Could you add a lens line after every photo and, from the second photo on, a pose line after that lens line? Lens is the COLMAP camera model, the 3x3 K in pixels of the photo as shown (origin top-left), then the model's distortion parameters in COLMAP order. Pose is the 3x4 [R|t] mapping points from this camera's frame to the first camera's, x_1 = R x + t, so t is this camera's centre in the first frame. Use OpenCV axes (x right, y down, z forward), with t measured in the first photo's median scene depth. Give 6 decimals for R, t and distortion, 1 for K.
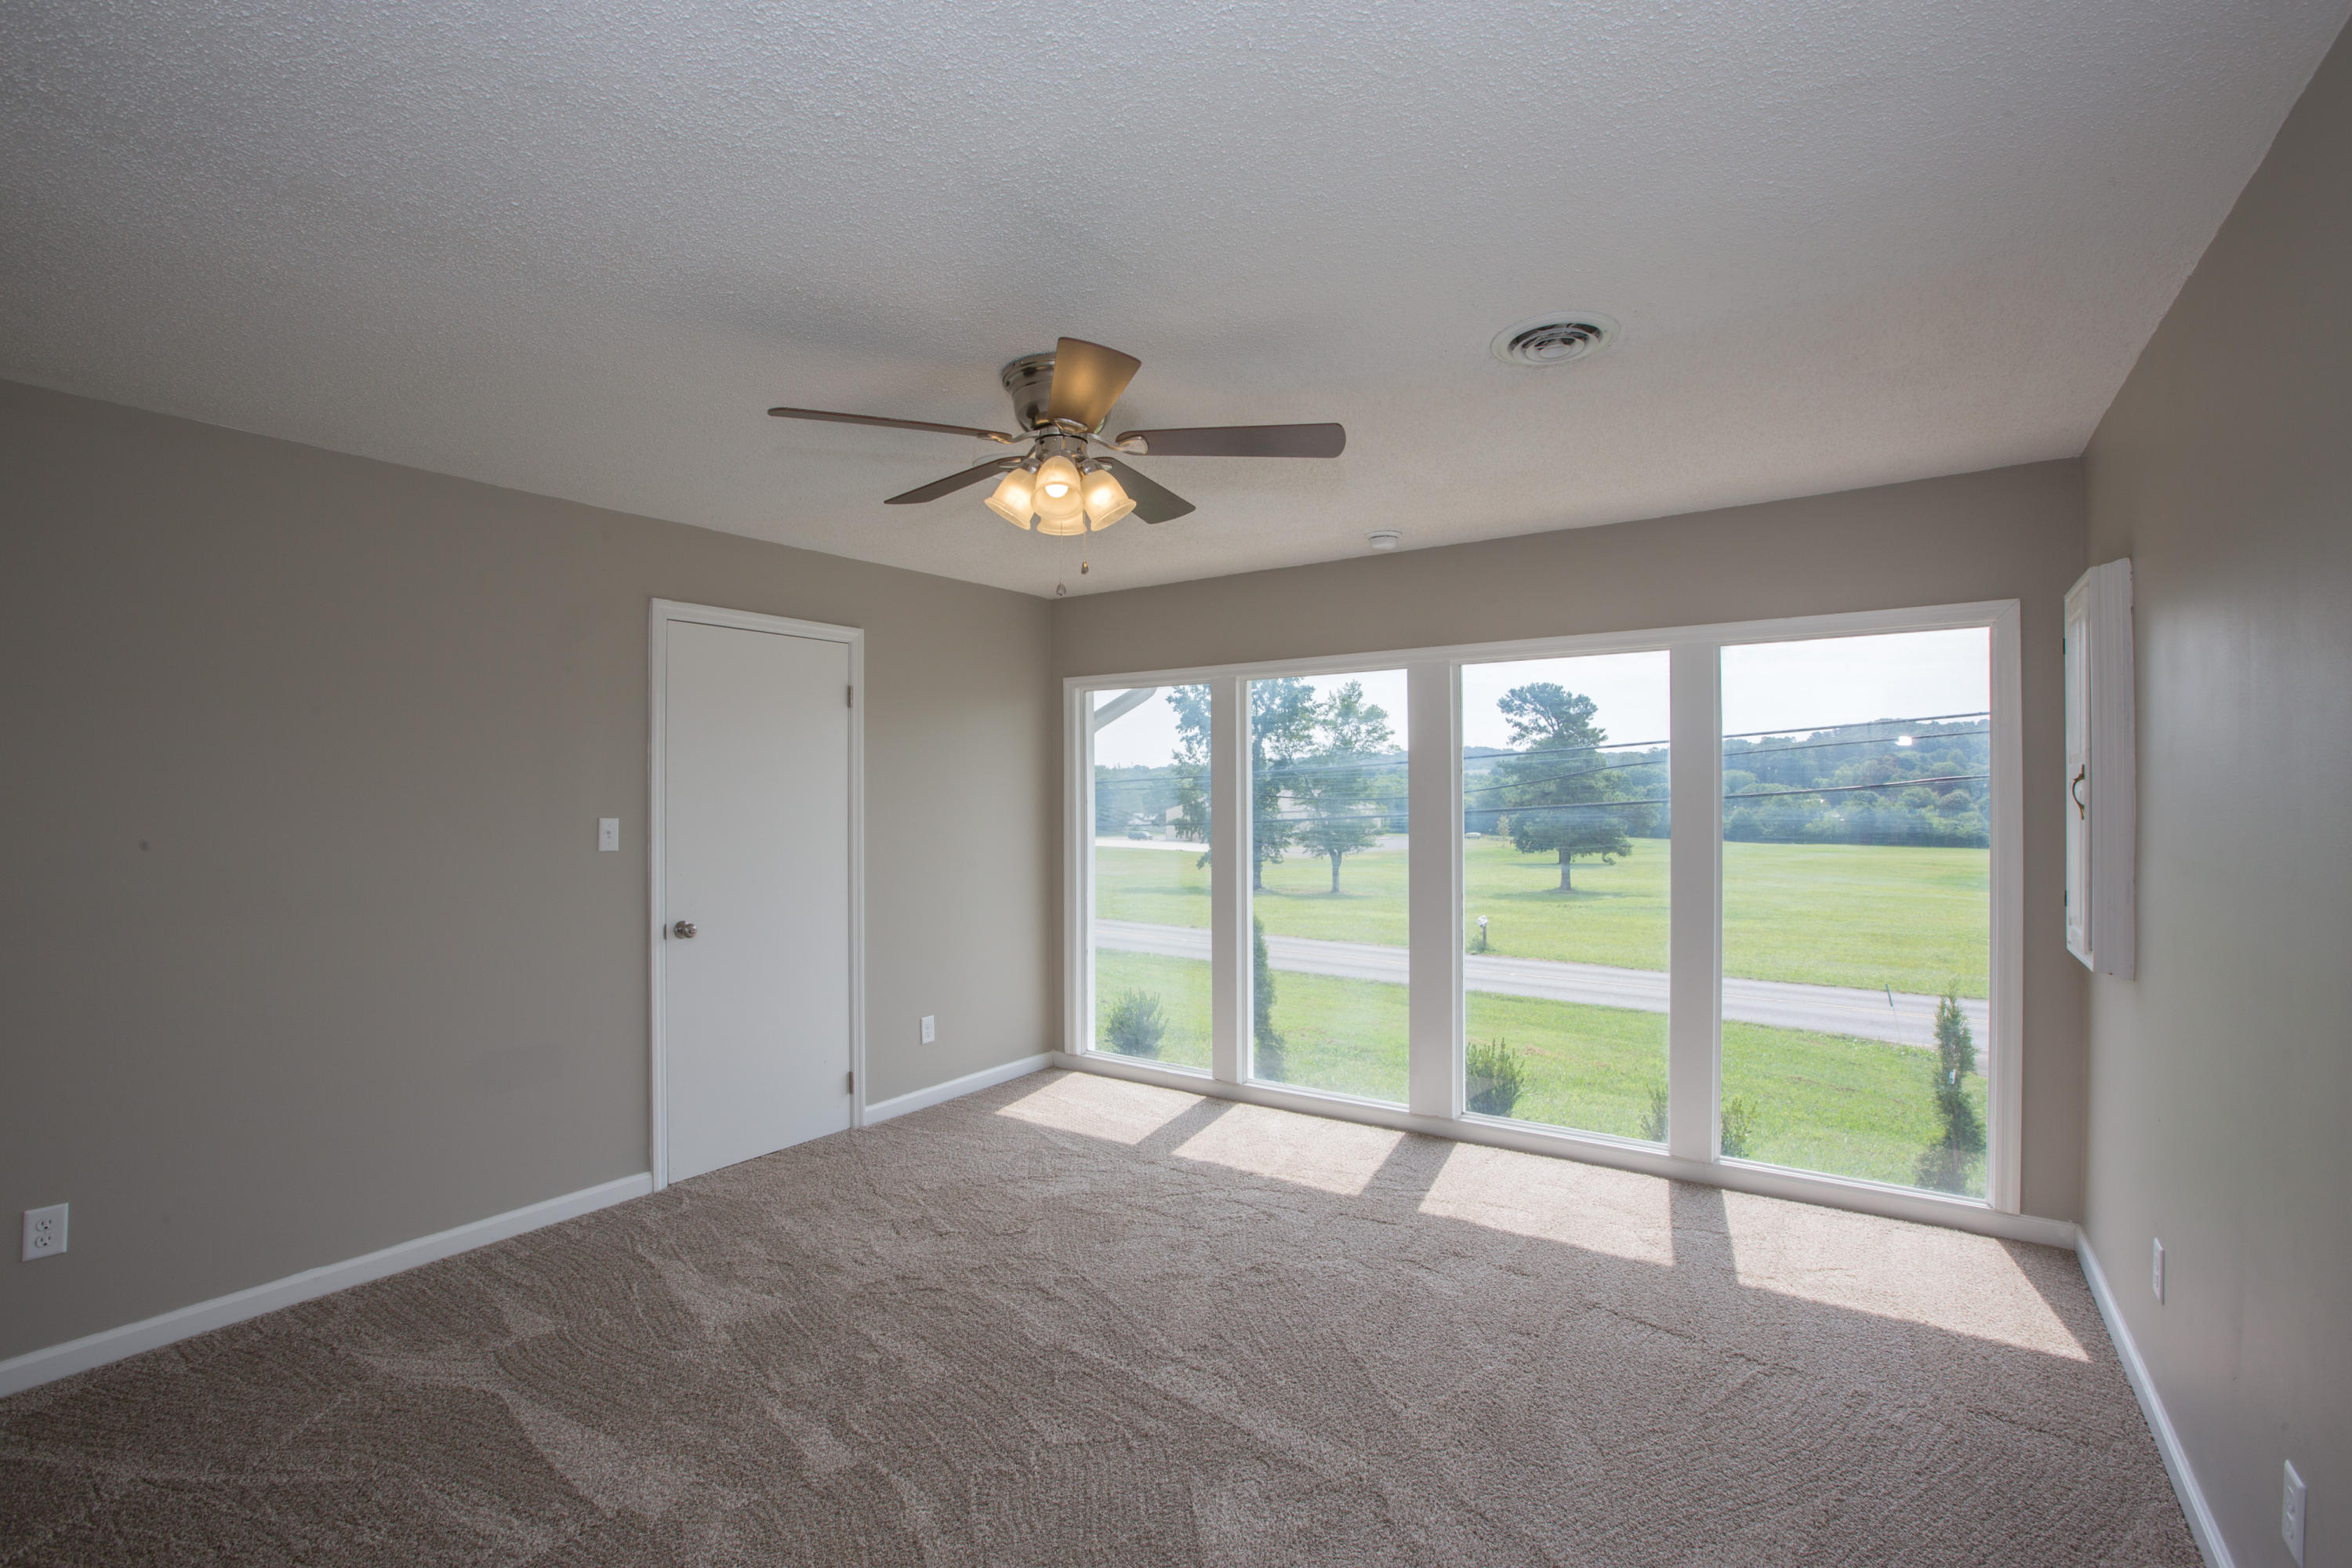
lens RADIAL K [[1099.2, 0, 1177.0], [0, 1099.2, 777.5], [0, 0, 1]] dist [0.005162, 0.000139]
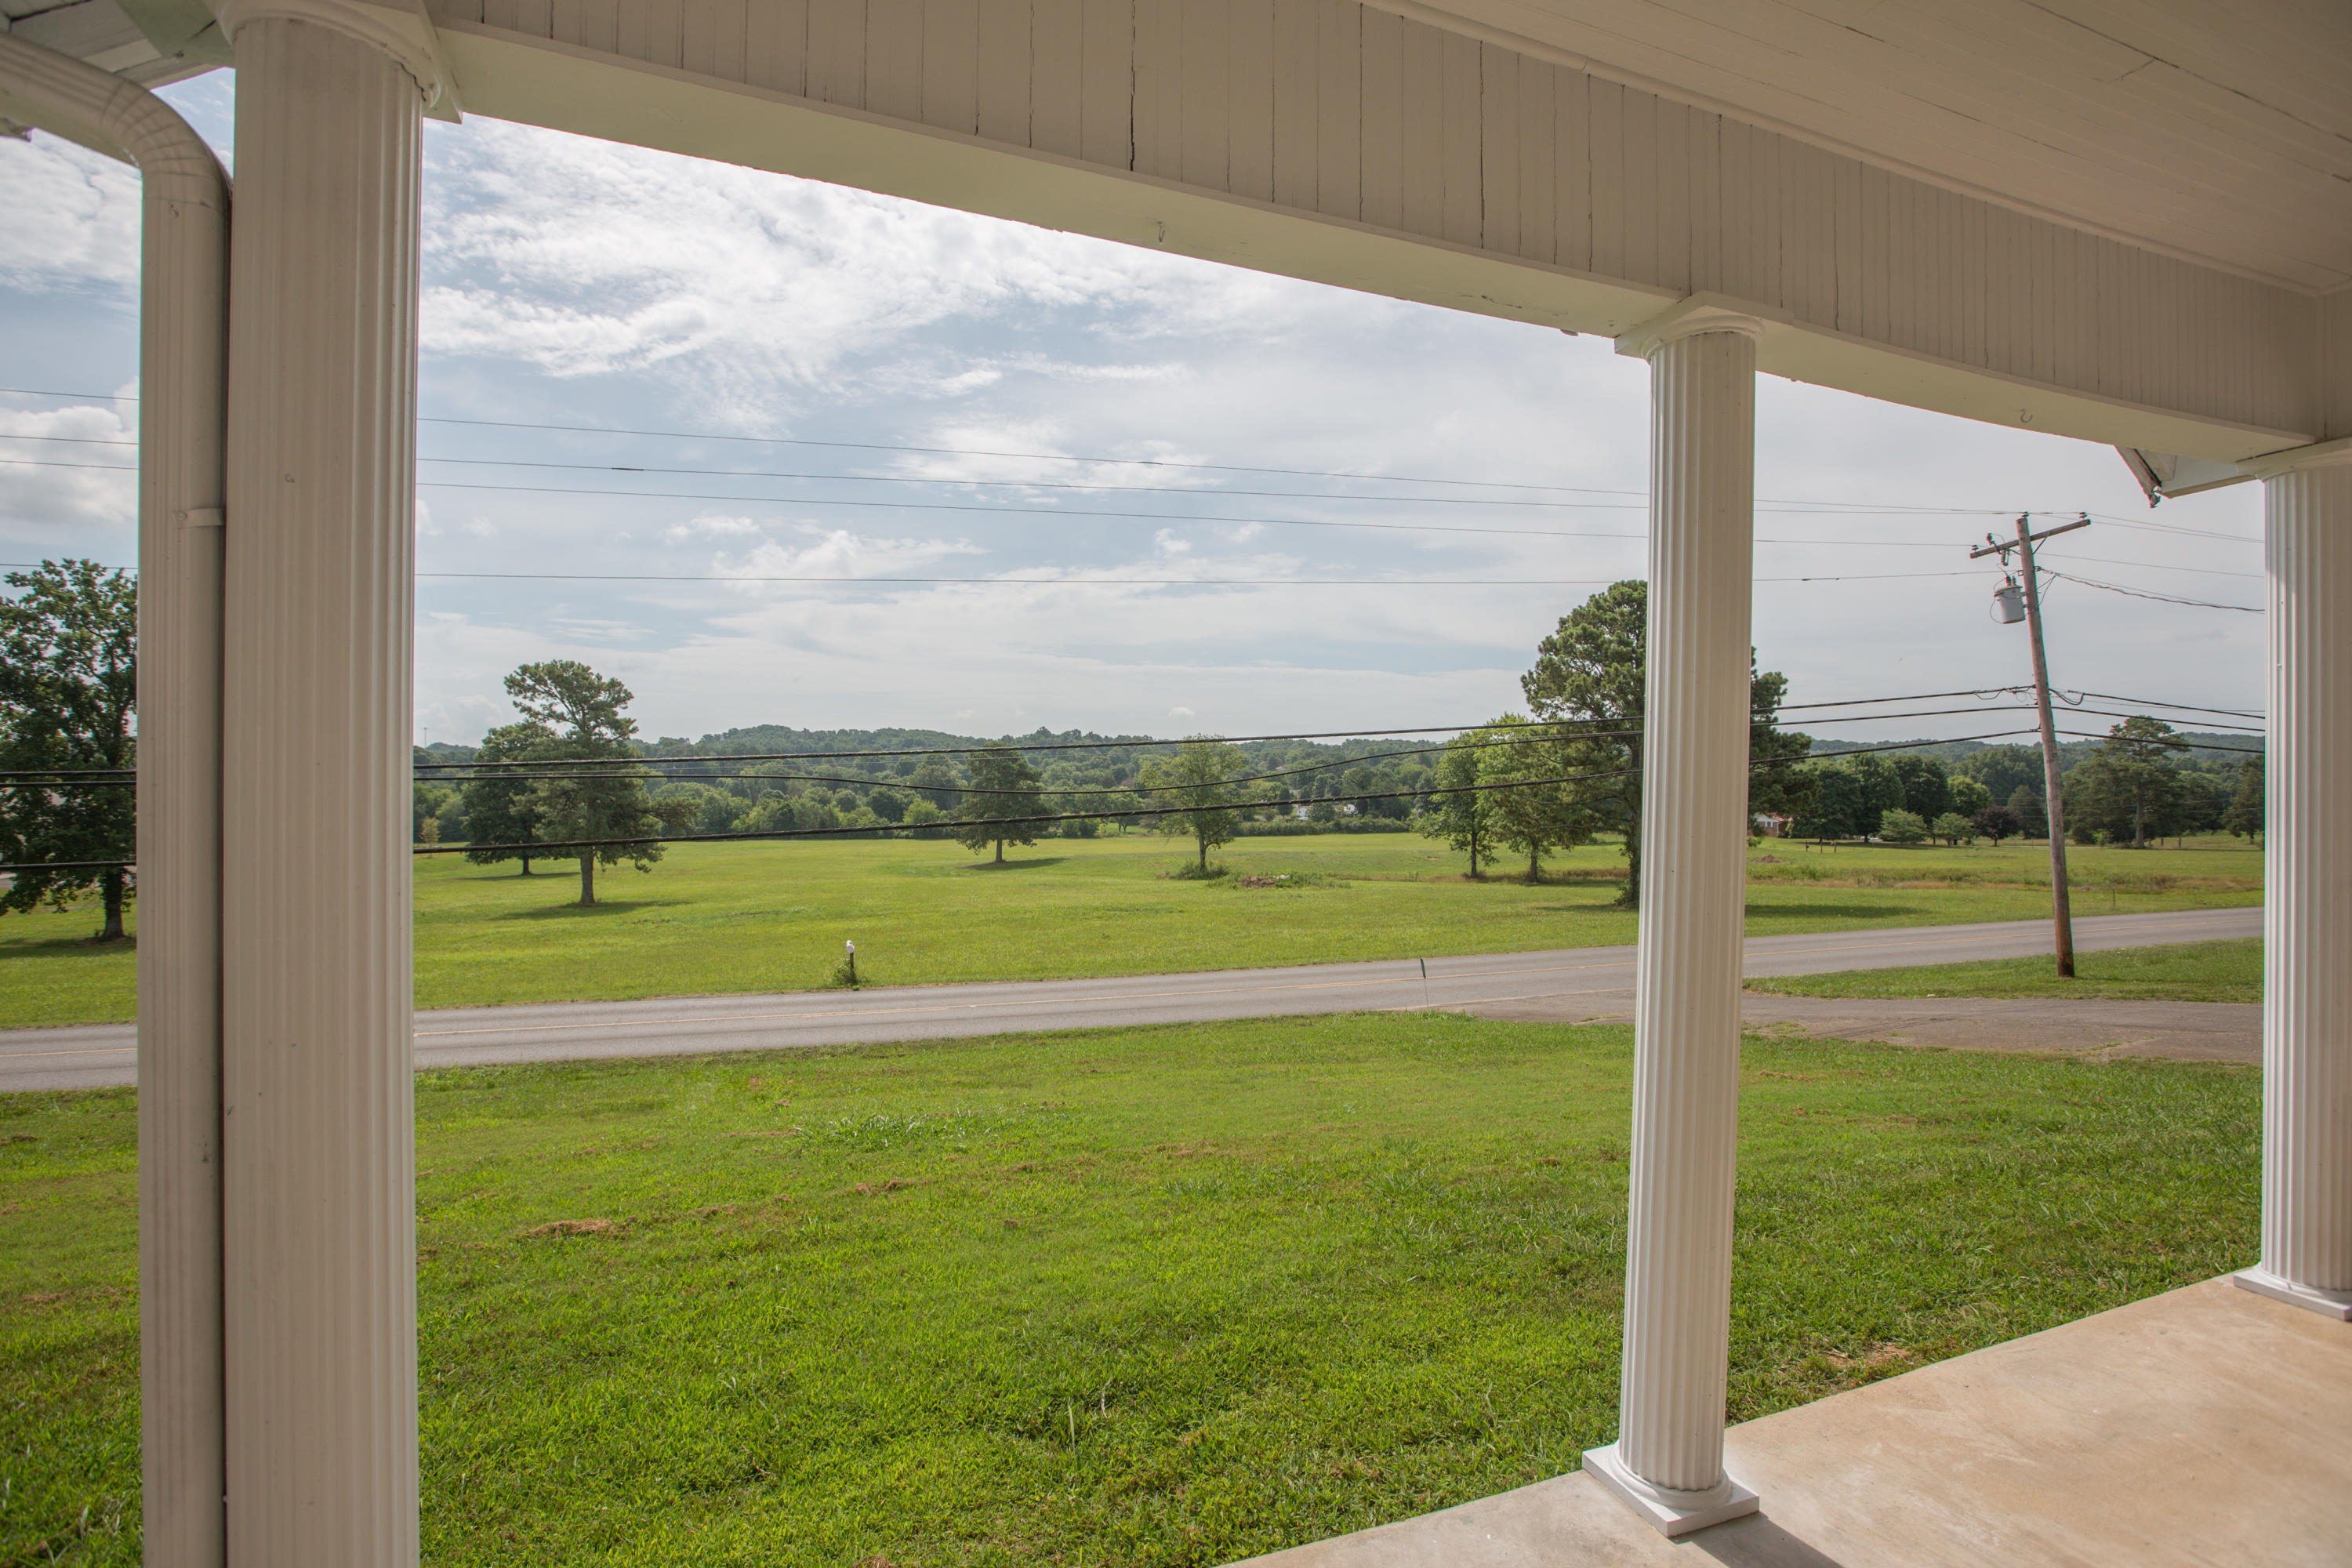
lens RADIAL K [[1099.2, 0, 1175.9], [0, 1099.2, 783.8], [0, 0, 1]] dist [0.005162, 0.000139]
pose [[0.582238, 0.004106, 0.813008, -0.082098], [-0.008258, 0.999966, 0.000864, 0.003586], [-0.812976, -0.007217, 0.582252, 0.122914]]
